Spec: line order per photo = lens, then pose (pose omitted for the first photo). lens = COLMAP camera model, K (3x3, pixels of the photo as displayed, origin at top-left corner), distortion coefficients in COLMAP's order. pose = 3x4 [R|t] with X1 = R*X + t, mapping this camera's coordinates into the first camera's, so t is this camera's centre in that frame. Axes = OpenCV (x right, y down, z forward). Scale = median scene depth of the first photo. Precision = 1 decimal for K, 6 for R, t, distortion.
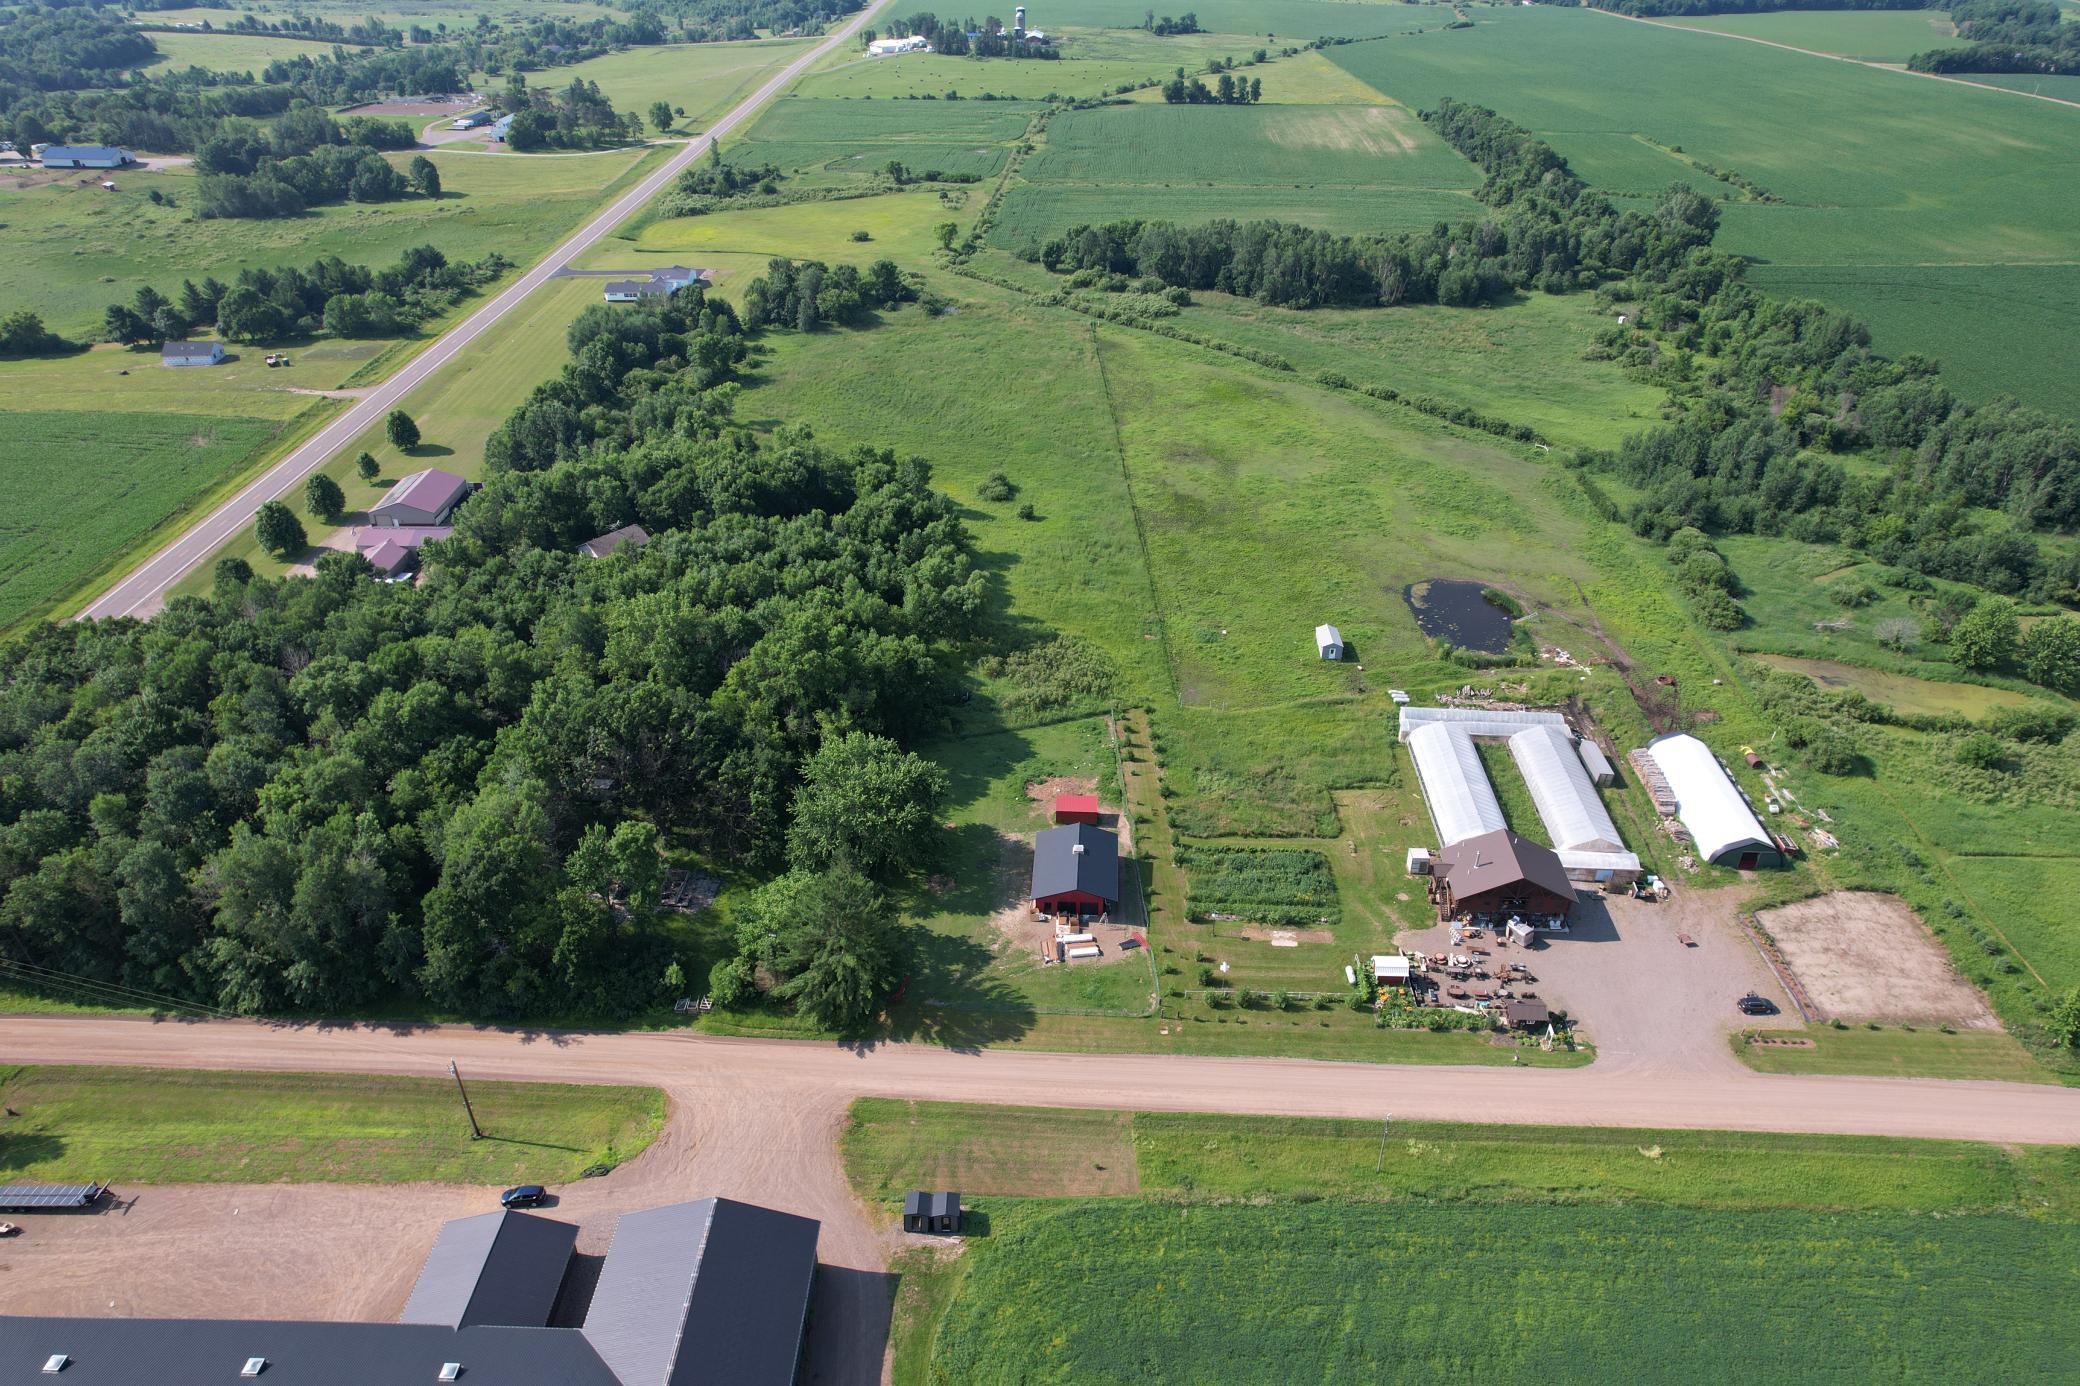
lens RADIAL K [[1359.2, 0, 1040.3], [0, 1359.2, 653.3], [0, 0, 1]] dist [-0.091359, 0.090967]
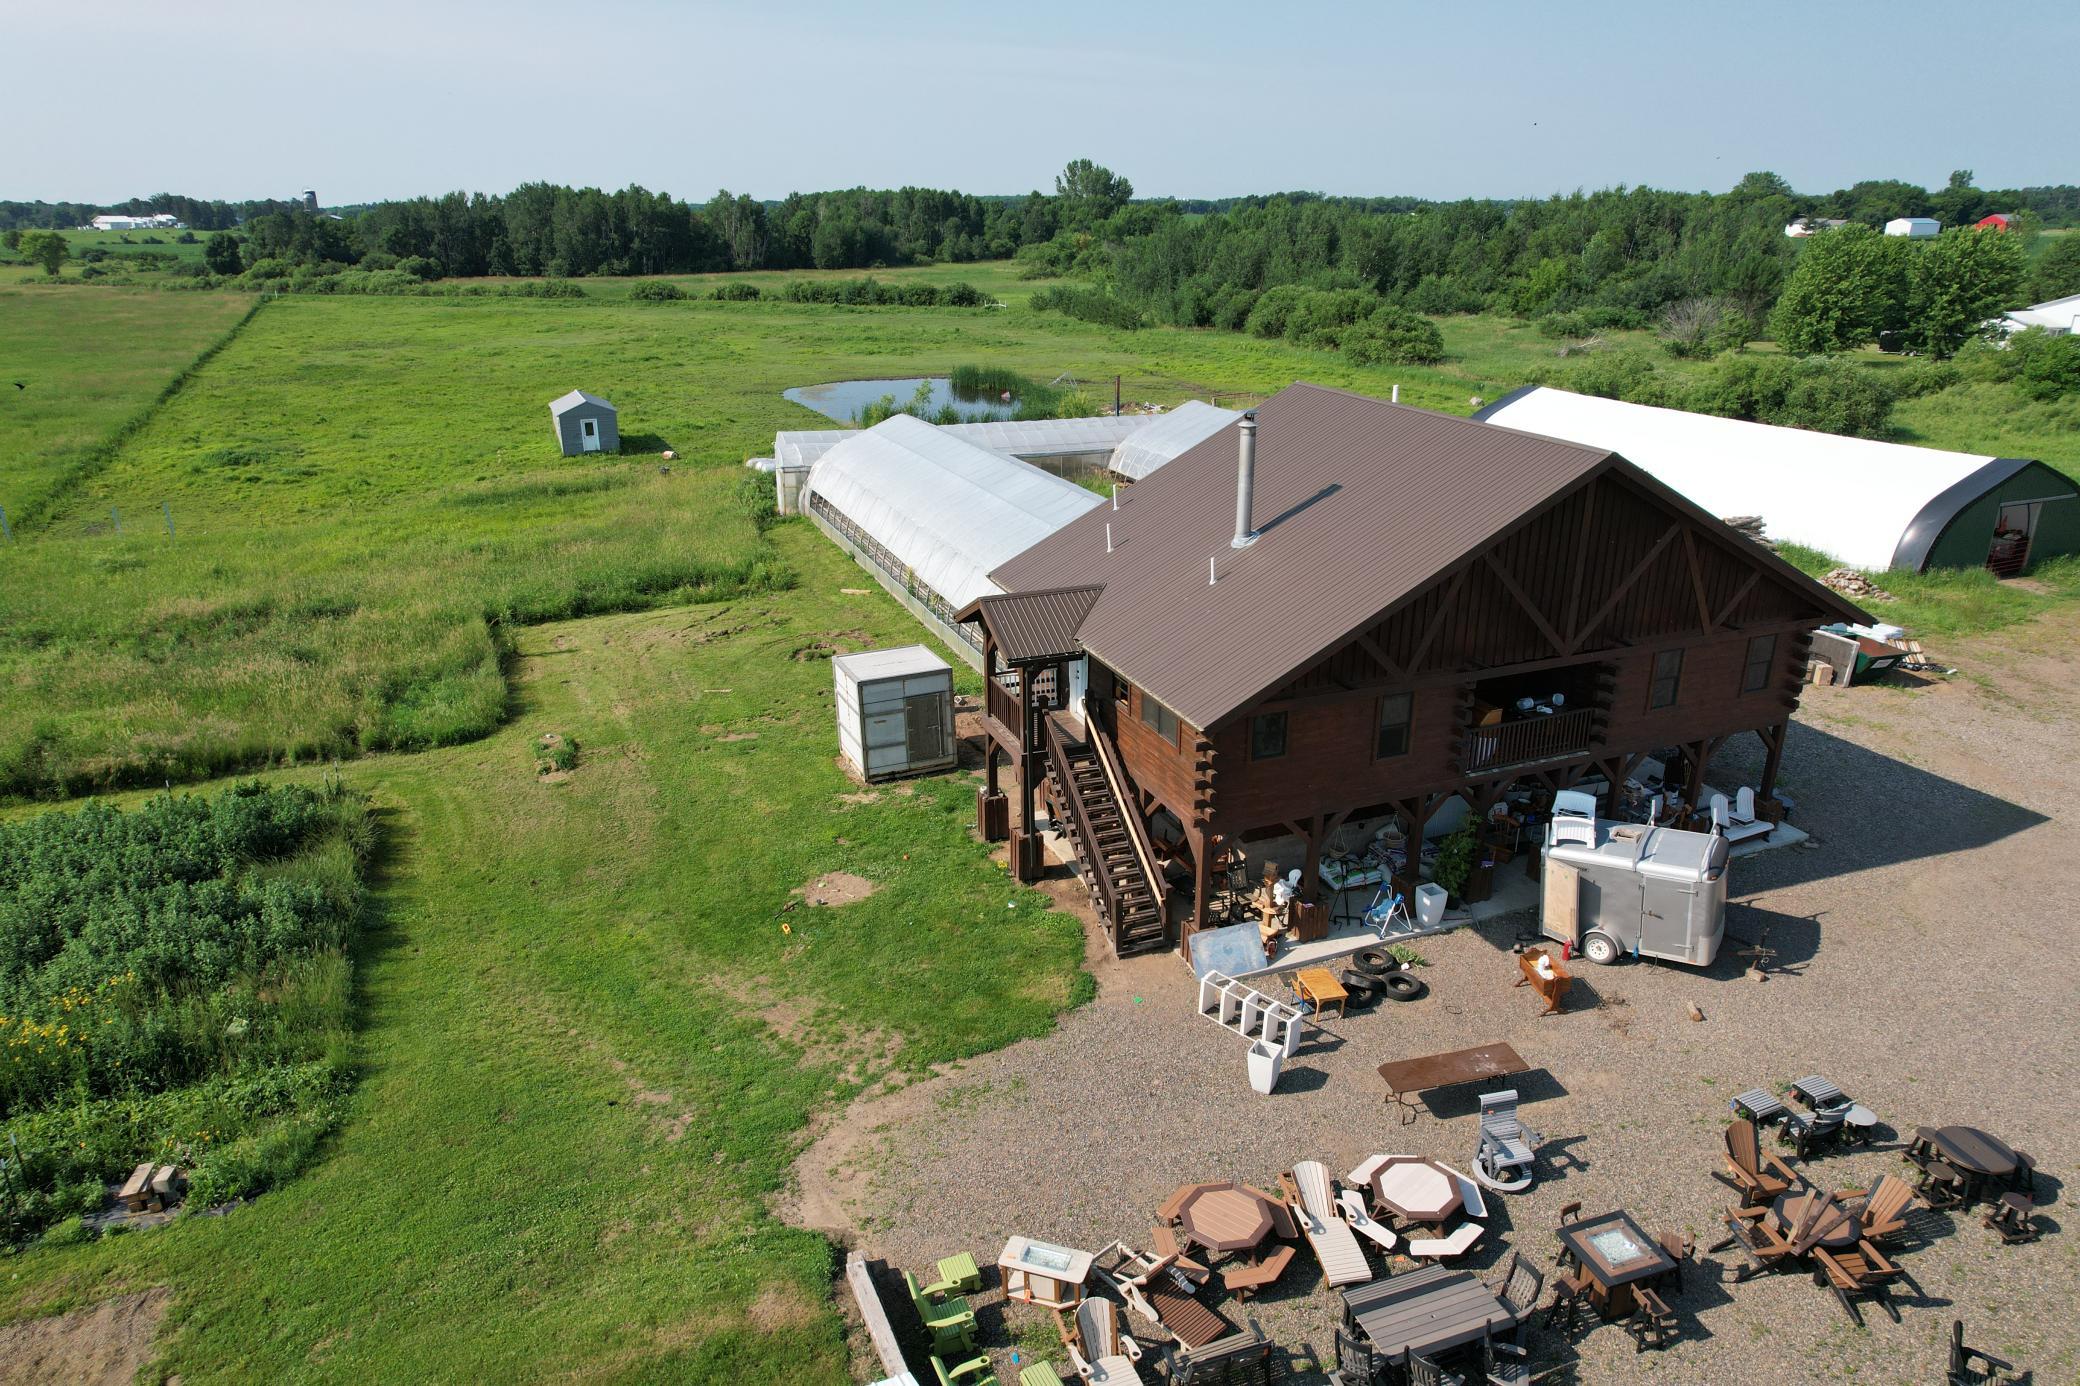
lens RADIAL K [[1330.3, 0, 1042.2], [0, 1330.3, 692.1], [0, 0, 1]] dist [-0.058577, 0.052018]
pose [[0.909593, -0.151891, 0.386743, 0.121269], [0.215561, 0.968234, -0.126716, 0.094611], [-0.355211, 0.198627, 0.913440, 0.437724]]
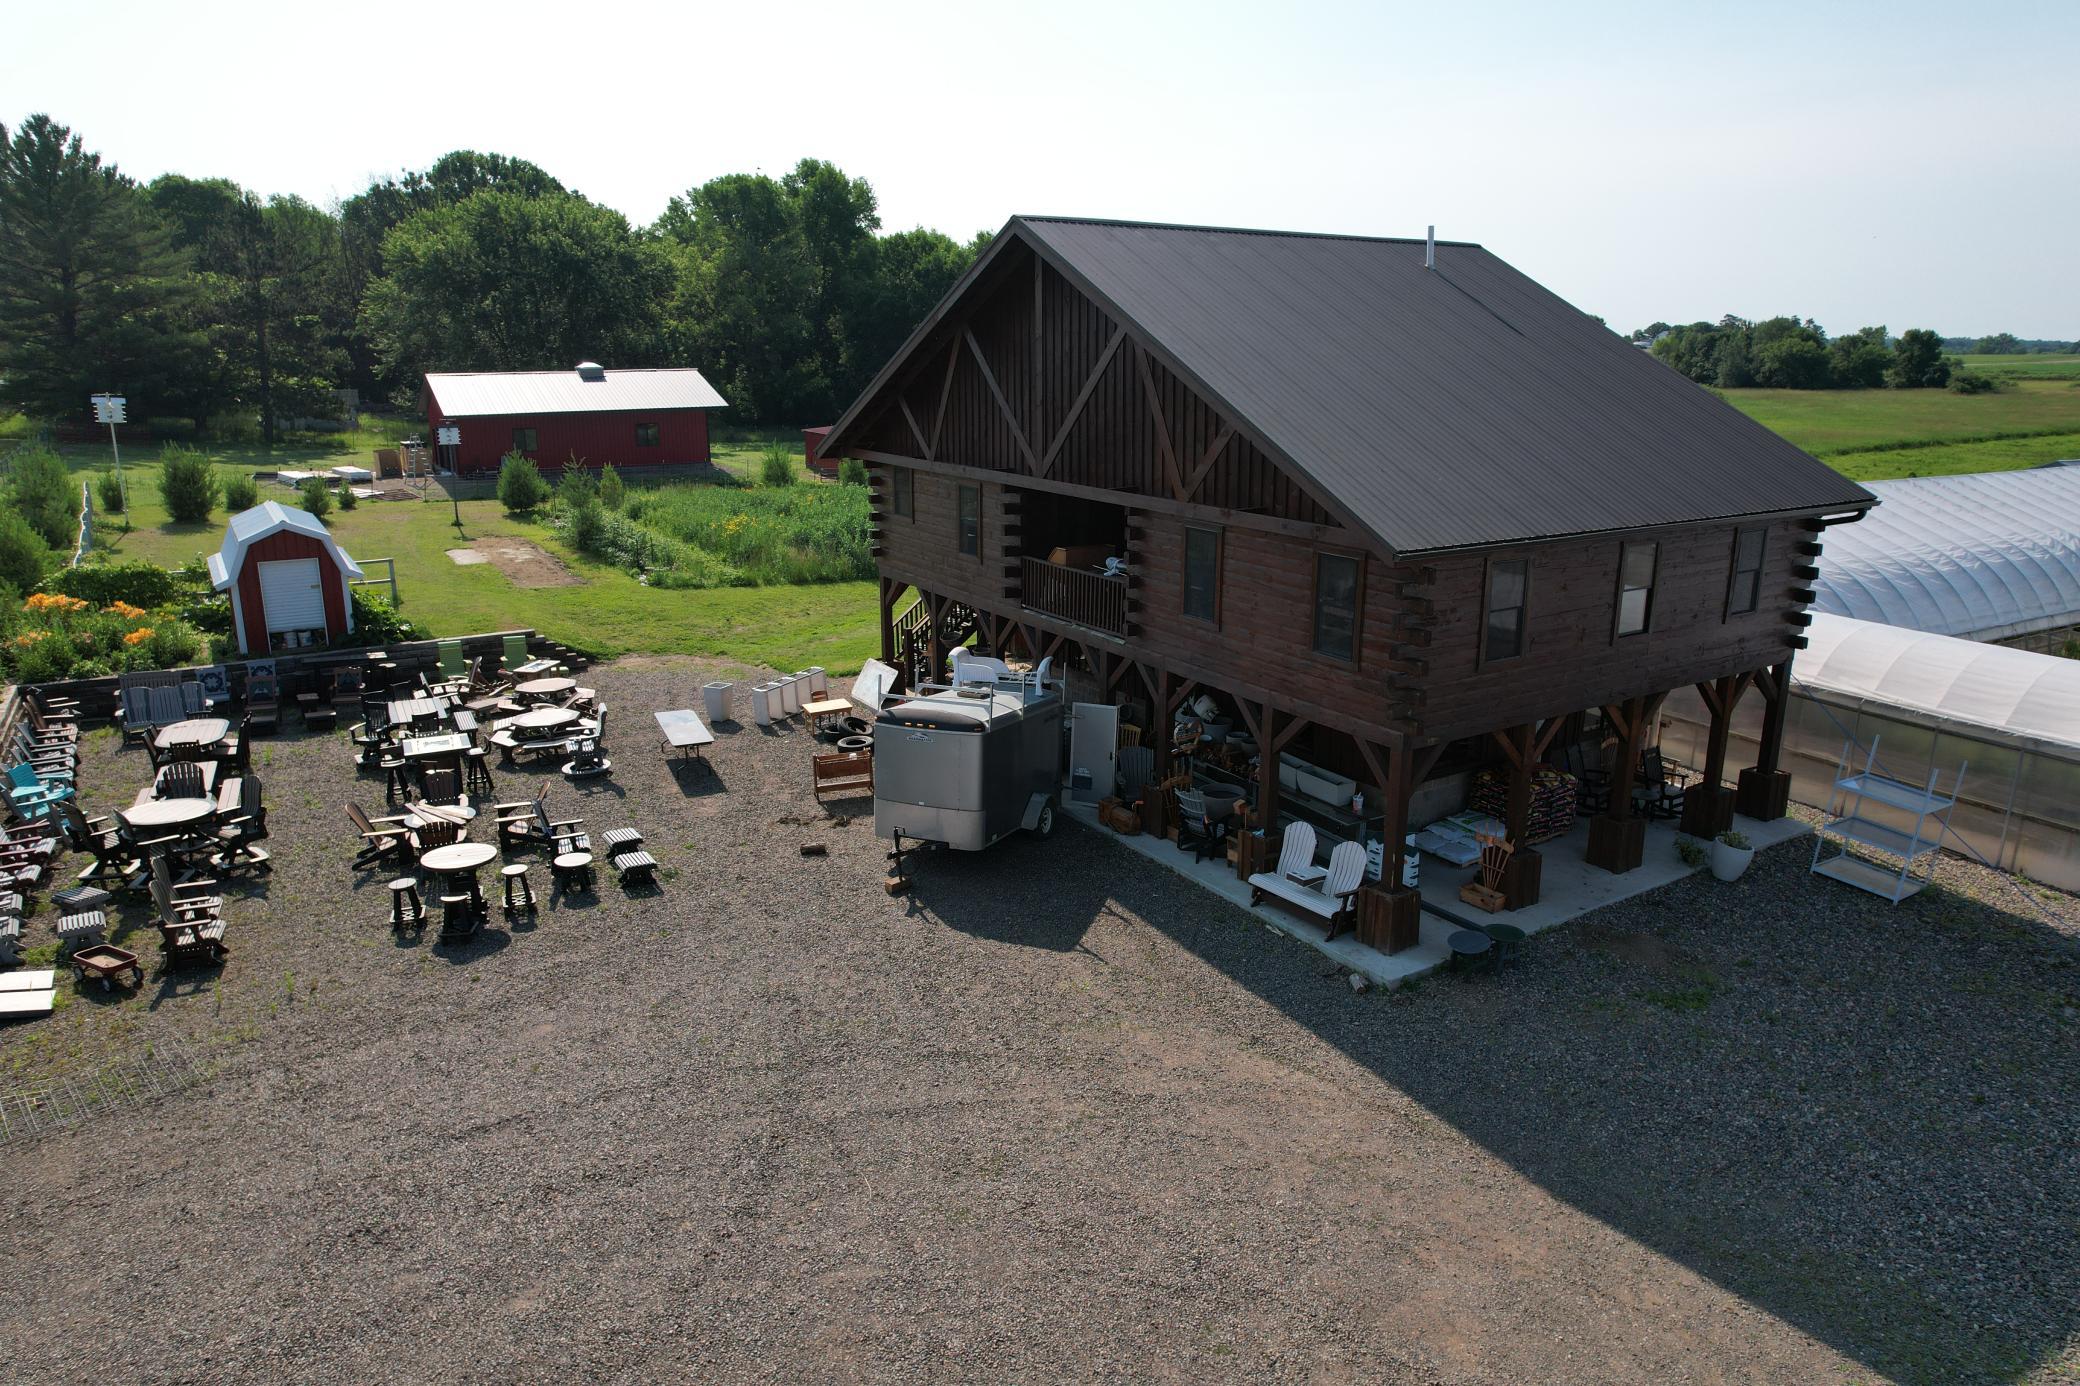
lens RADIAL K [[1329.5, 0, 1044.1], [0, 1329.5, 696.2], [0, 0, 1]] dist [-0.085947, 0.079650]
pose [[0.568676, 0.207633, -0.795925, 0.224433], [-0.410445, 0.910176, -0.055819, 0.101969], [0.712841, 0.358426, 0.602817, 0.459891]]
